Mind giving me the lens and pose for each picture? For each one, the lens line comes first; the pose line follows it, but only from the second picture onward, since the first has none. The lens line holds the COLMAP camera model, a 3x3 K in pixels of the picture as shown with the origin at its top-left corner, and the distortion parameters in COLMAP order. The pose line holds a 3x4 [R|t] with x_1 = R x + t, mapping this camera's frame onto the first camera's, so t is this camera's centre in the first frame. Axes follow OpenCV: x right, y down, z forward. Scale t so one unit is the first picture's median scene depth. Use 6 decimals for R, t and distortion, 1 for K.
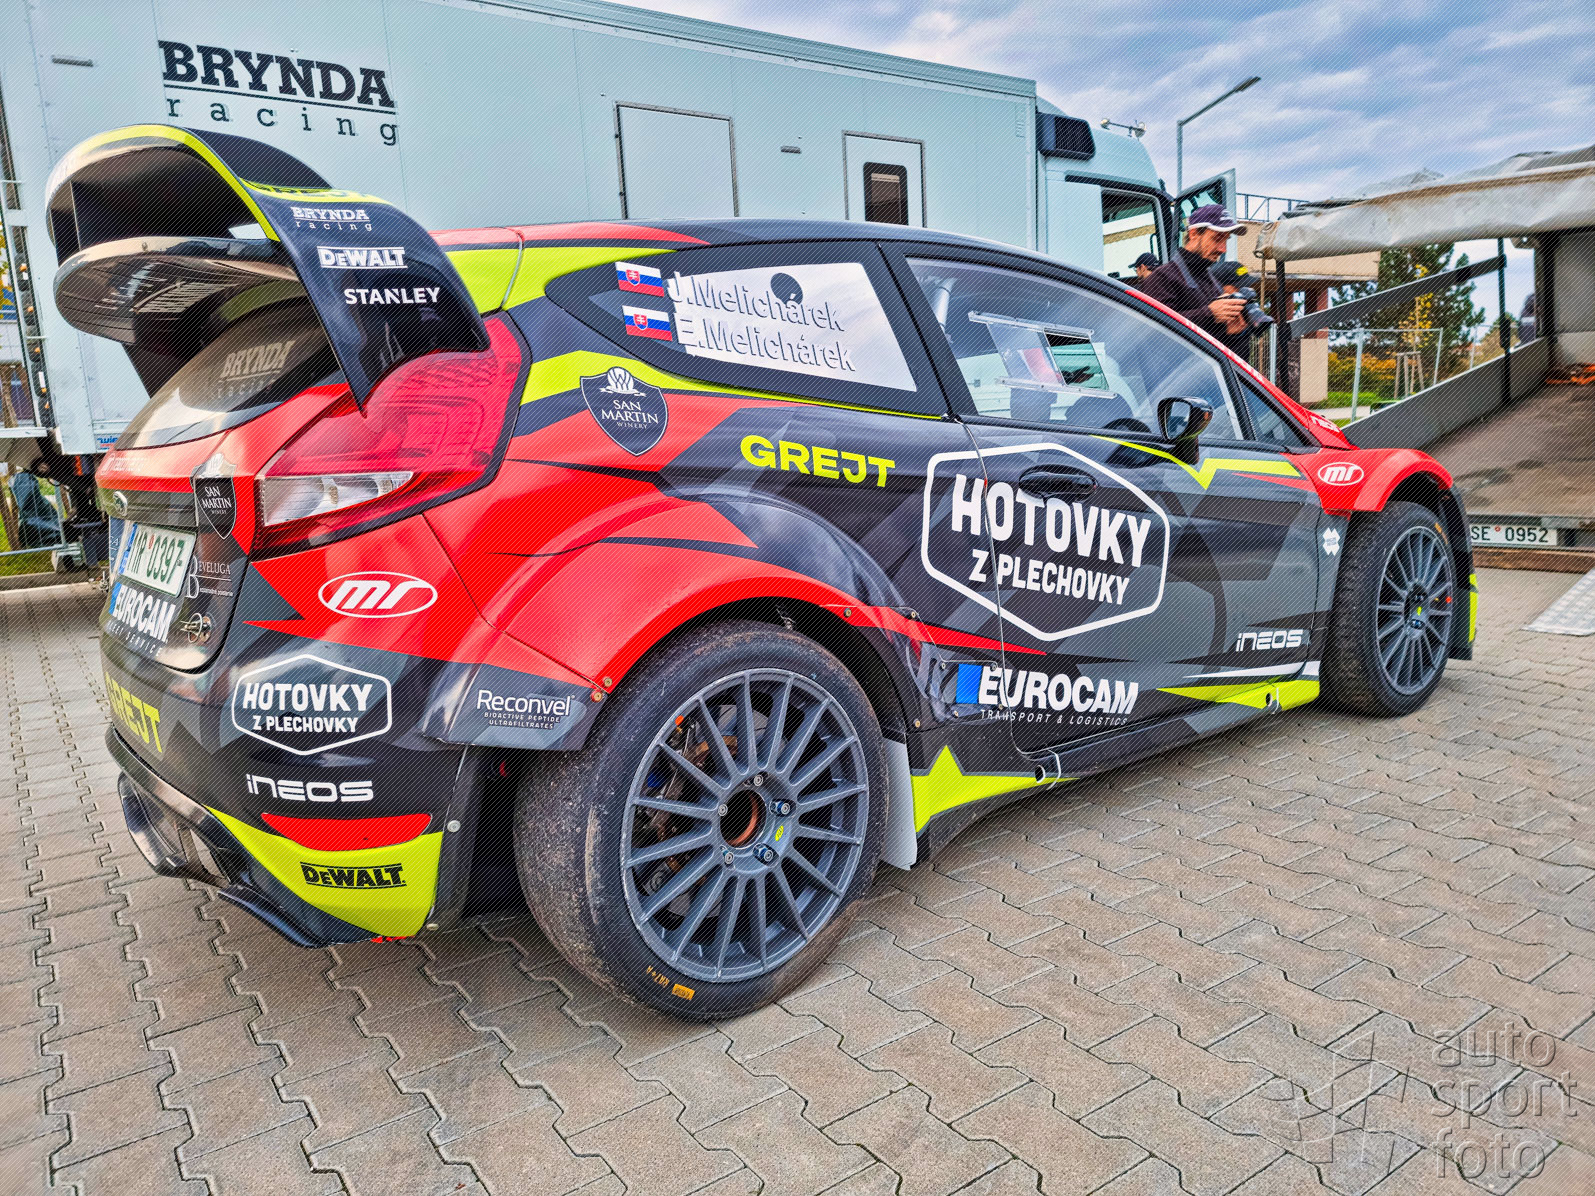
lens RADIAL K [[1104.9, 0, 802.7], [0, 1104.9, 597.9], [0, 0, 1]] dist [0.090598, -0.072093]
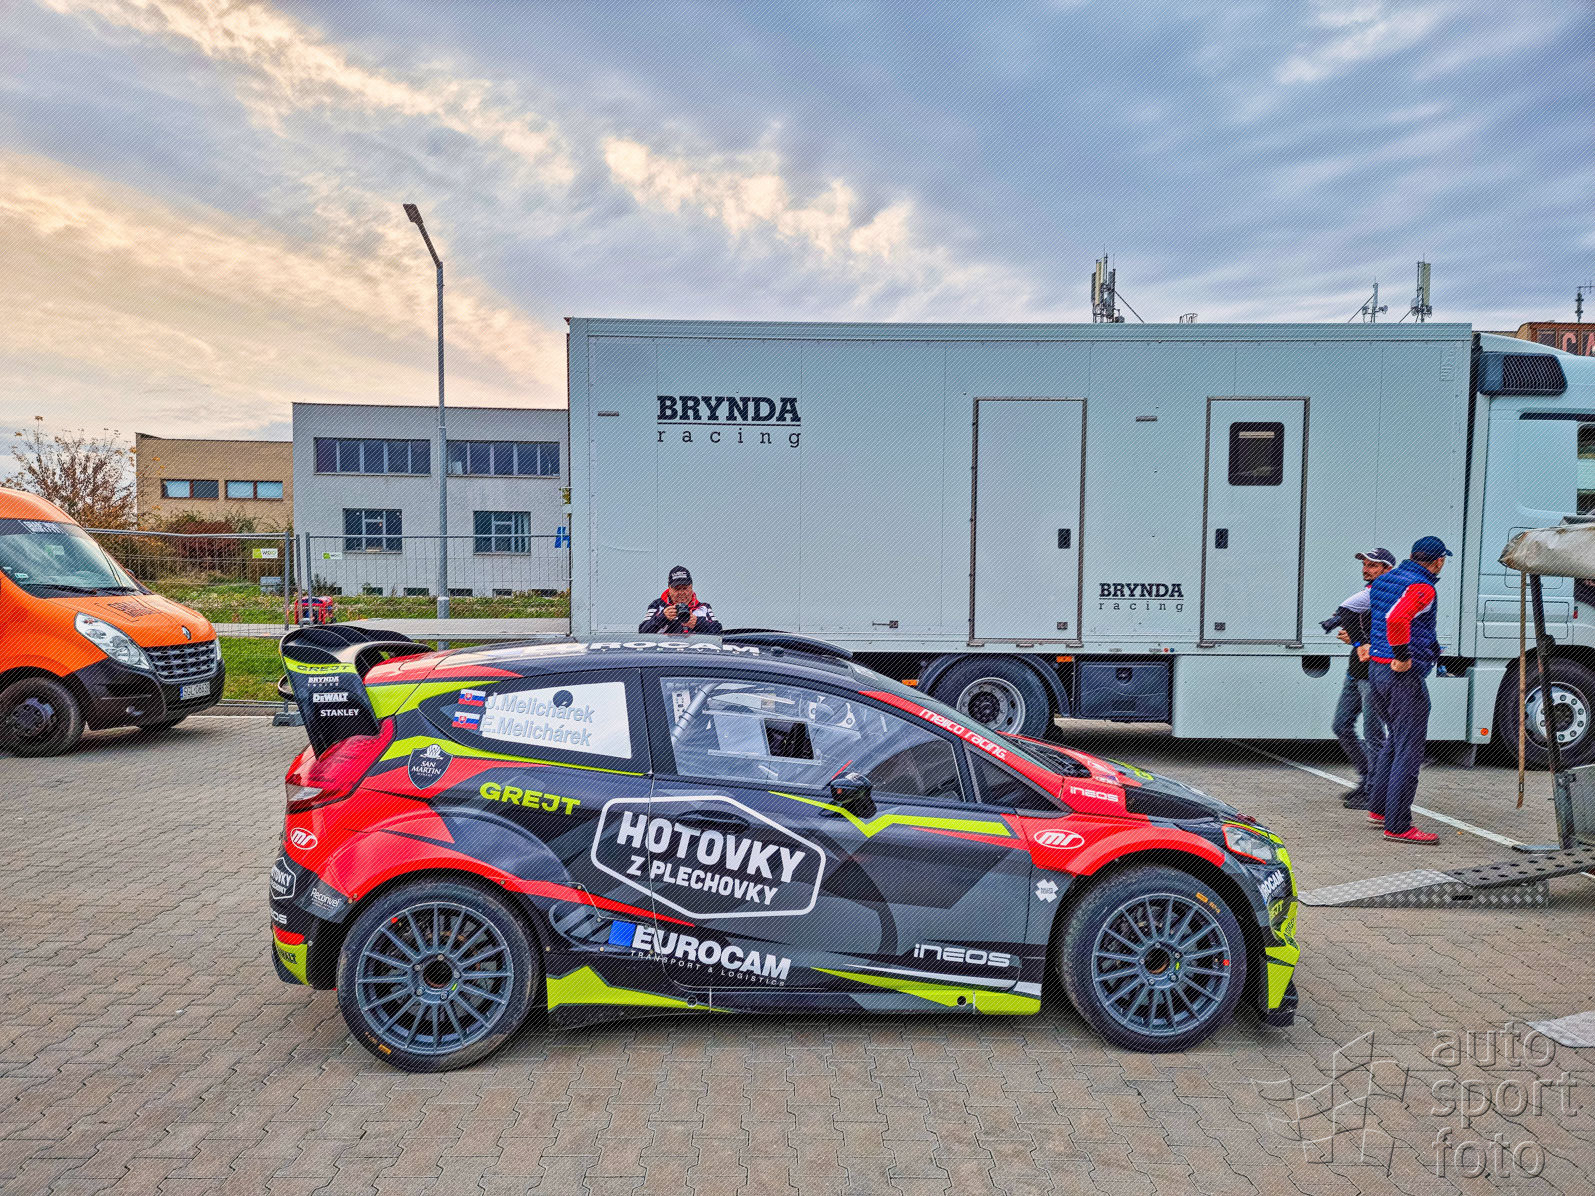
lens RADIAL K [[1104.9, 0, 799.7], [0, 1104.9, 610.8], [0, 0, 1]] dist [0.090598, -0.072093]
pose [[0.827672, 0.081649, -0.555241, 1.196372], [-0.140260, 0.988058, -0.063785, -0.318909], [0.543402, 0.130671, 0.829240, -0.326876]]
